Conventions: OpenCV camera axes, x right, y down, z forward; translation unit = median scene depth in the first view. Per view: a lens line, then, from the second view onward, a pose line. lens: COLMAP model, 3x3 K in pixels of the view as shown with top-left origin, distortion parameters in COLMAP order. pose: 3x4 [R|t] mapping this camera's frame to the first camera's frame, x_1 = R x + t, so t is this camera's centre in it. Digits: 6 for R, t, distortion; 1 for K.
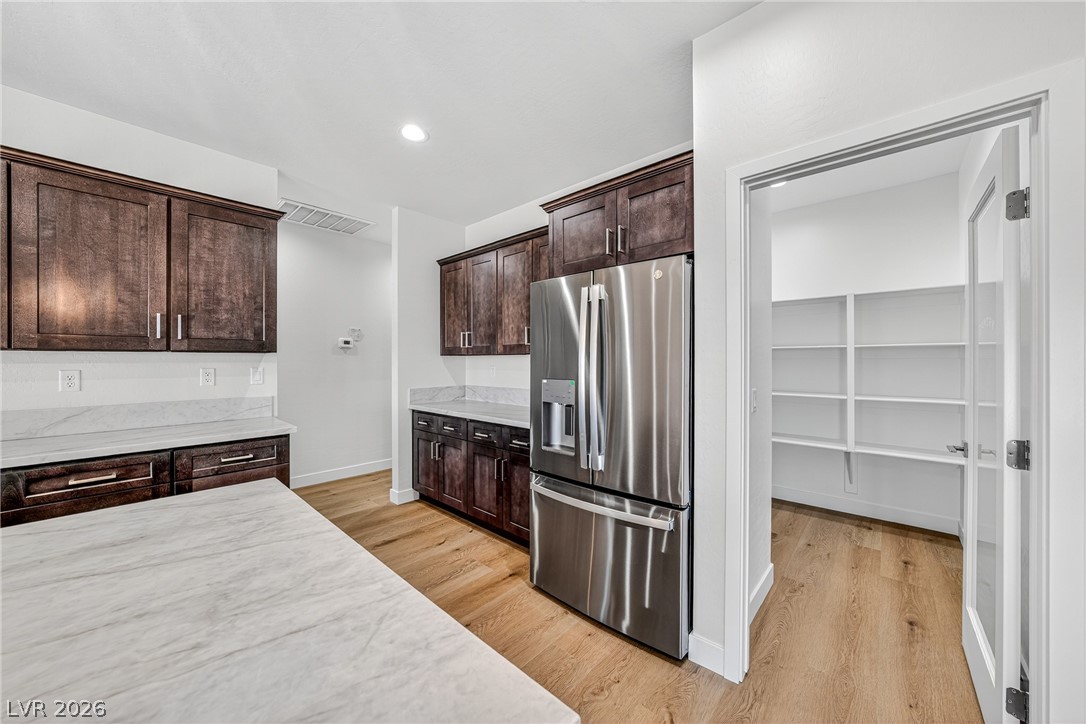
lens RADIAL K [[388.2, 0, 552.7], [0, 388.2, 361.3], [0, 0, 1]] dist [-0.022430, 0.005405]
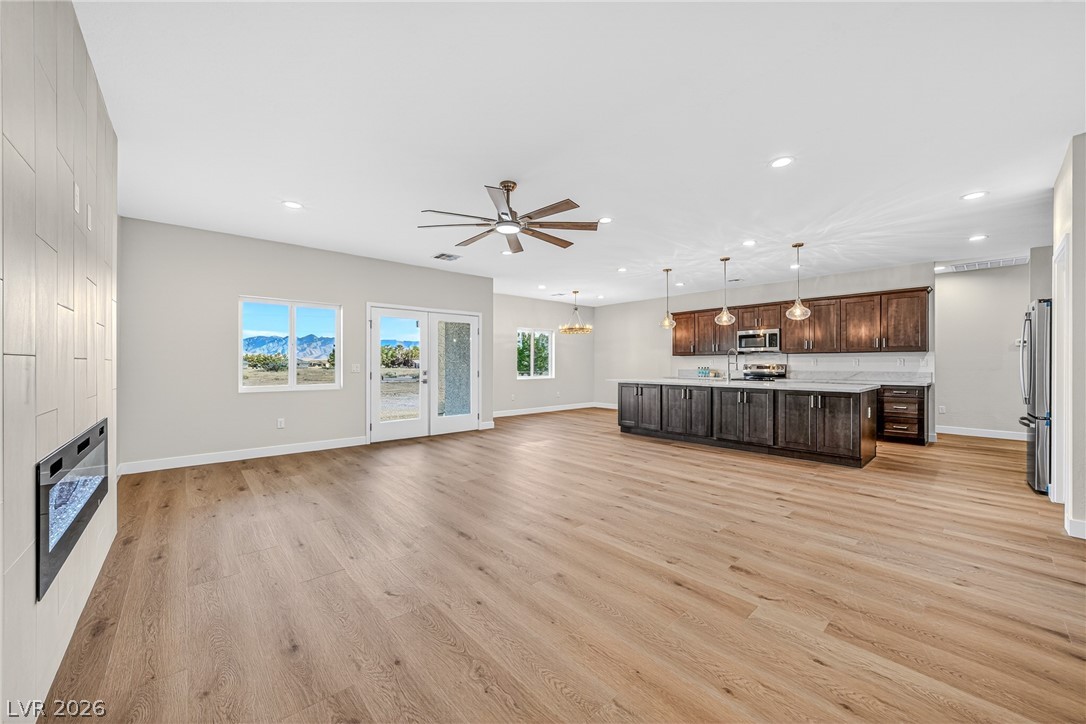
lens RADIAL K [[404.2, 0, 545.3], [0, 404.2, 364.7], [0, 0, 1]] dist [-0.012074, 0.000364]
pose [[-0.102858, 0.001051, -0.994696, 1.958458], [-0.000759, 0.999999, 0.001135, 0.060226], [0.994696, 0.000871, -0.102857, -1.025539]]
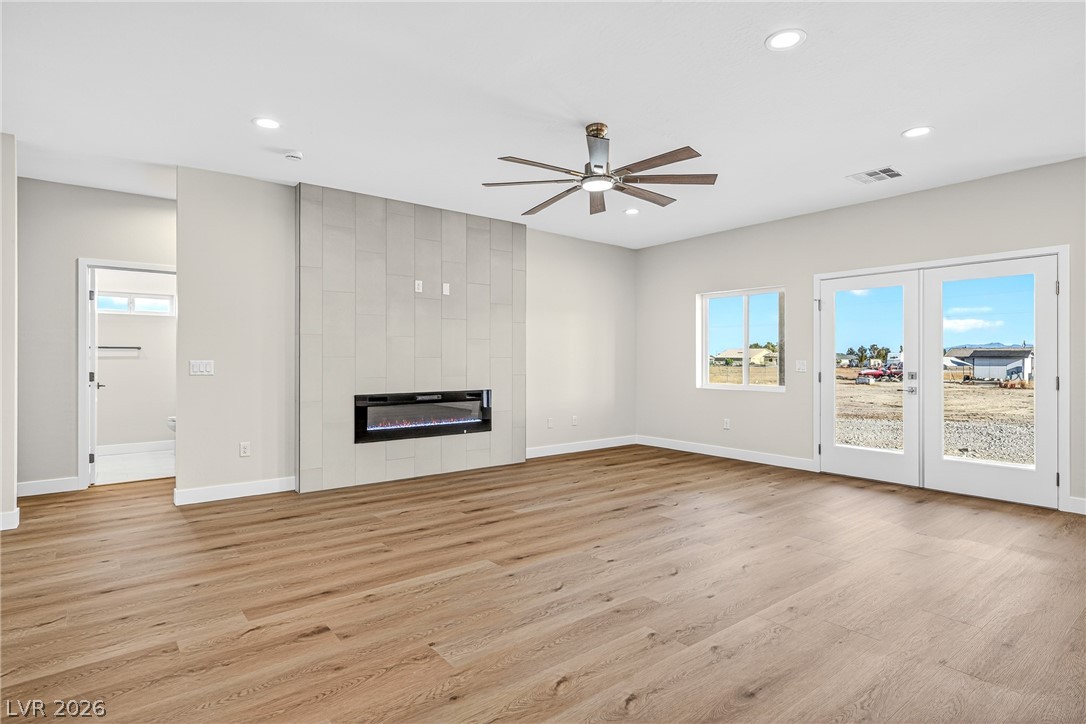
lens RADIAL K [[562.1, 0, 549.2], [0, 562.1, 356.5], [0, 0, 1]] dist [0.010444, 0.000815]
pose [[-0.986930, -0.001385, 0.161142, 0.343266], [-0.002482, 0.999975, -0.006604, 0.060532], [-0.161129, -0.006917, -0.986909, 0.307369]]
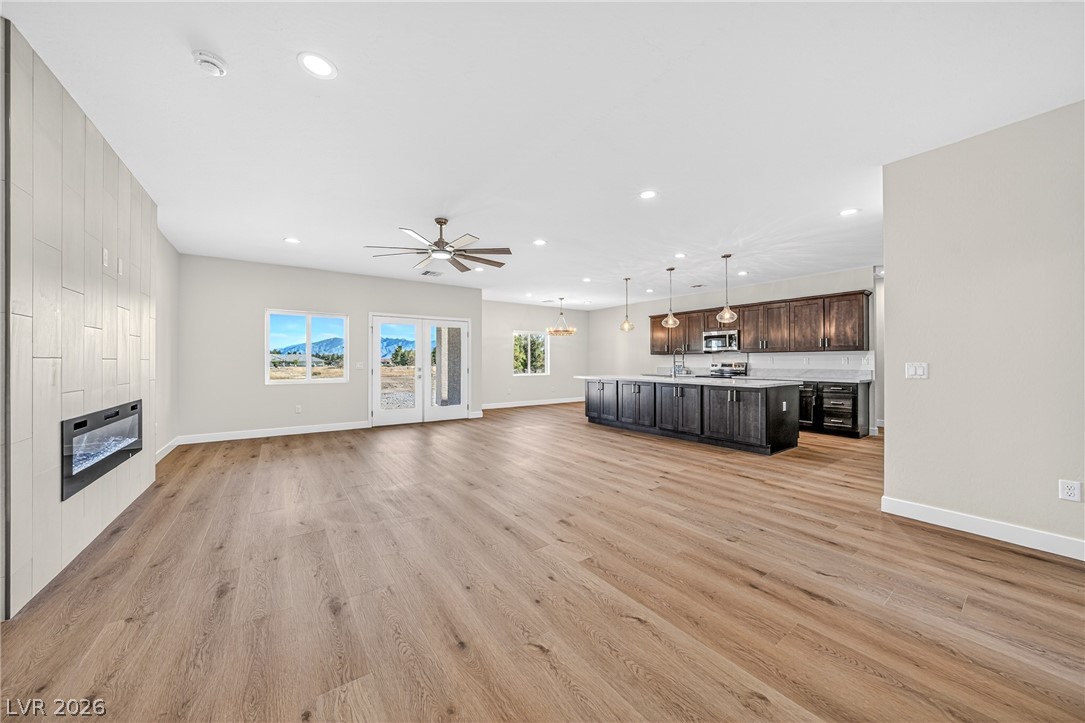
lens RADIAL K [[376.9, 0, 546.3], [0, 376.9, 362.8], [0, 0, 1]] dist [-0.024051, 0.005570]
pose [[-0.208003, 0.001209, -0.978128, 2.098690], [-0.000646, 0.999999, 0.001373, 0.058279], [0.978128, 0.000917, -0.208002, -0.466303]]
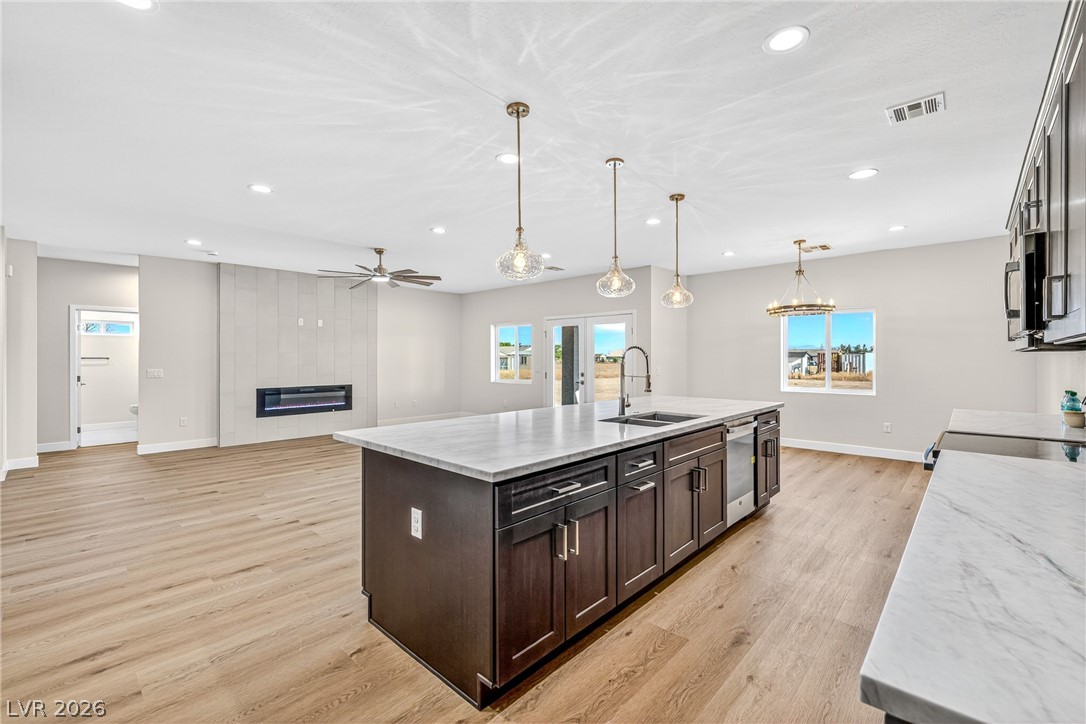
lens RADIAL K [[464.0, 0, 547.2], [0, 464.0, 354.7], [0, 0, 1]] dist [-0.000968, 0.000241]
pose [[-0.999923, -0.000439, 0.012441, -0.500126], [-0.000536, 0.999969, -0.007838, -0.000842], [-0.012438, -0.007844, -0.999892, 1.276086]]
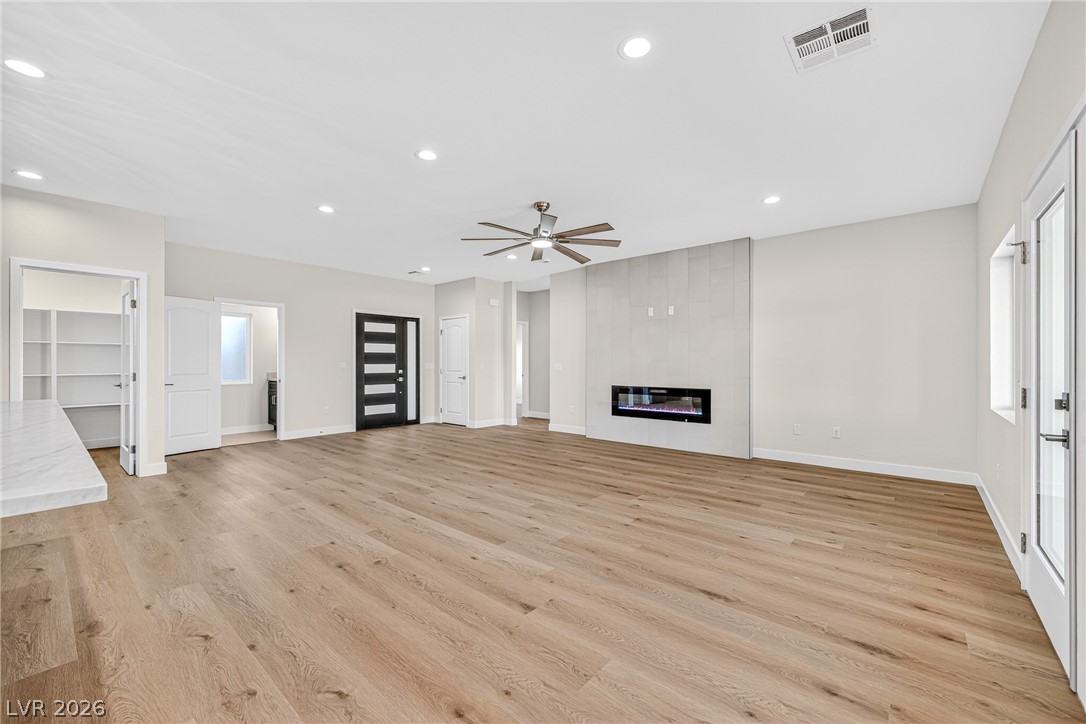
lens RADIAL K [[439.9, 0, 543.0], [0, 439.9, 362.0], [0, 0, 1]] dist [-0.001526, -0.000235]
pose [[-0.020551, 0.002771, 0.999785, -1.385666], [-0.001572, 0.999995, -0.002804, 0.058041], [-0.999788, -0.001629, -0.020547, -1.287576]]
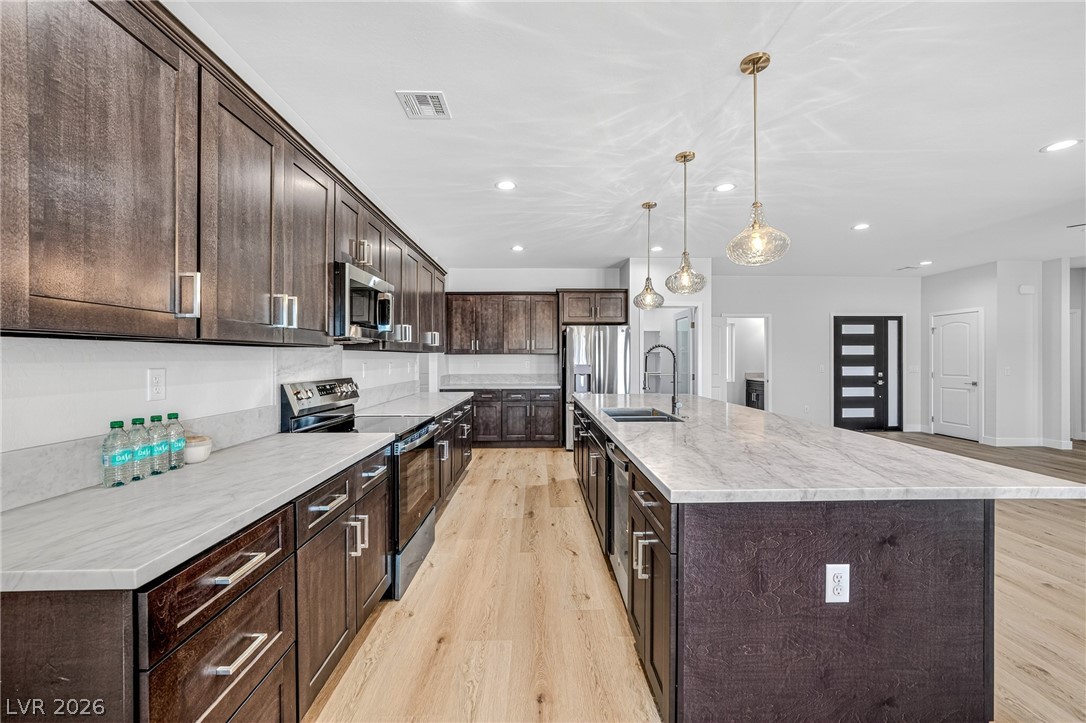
lens RADIAL K [[424.2, 0, 552.0], [0, 424.2, 358.4], [0, 0, 1]] dist [-0.003055, 0.000009]
pose [[0.719051, -0.001135, 0.694956, -1.870541], [0.000224, 0.999999, 0.001402, 0.000033], [-0.694957, -0.000852, 0.719051, -0.800067]]
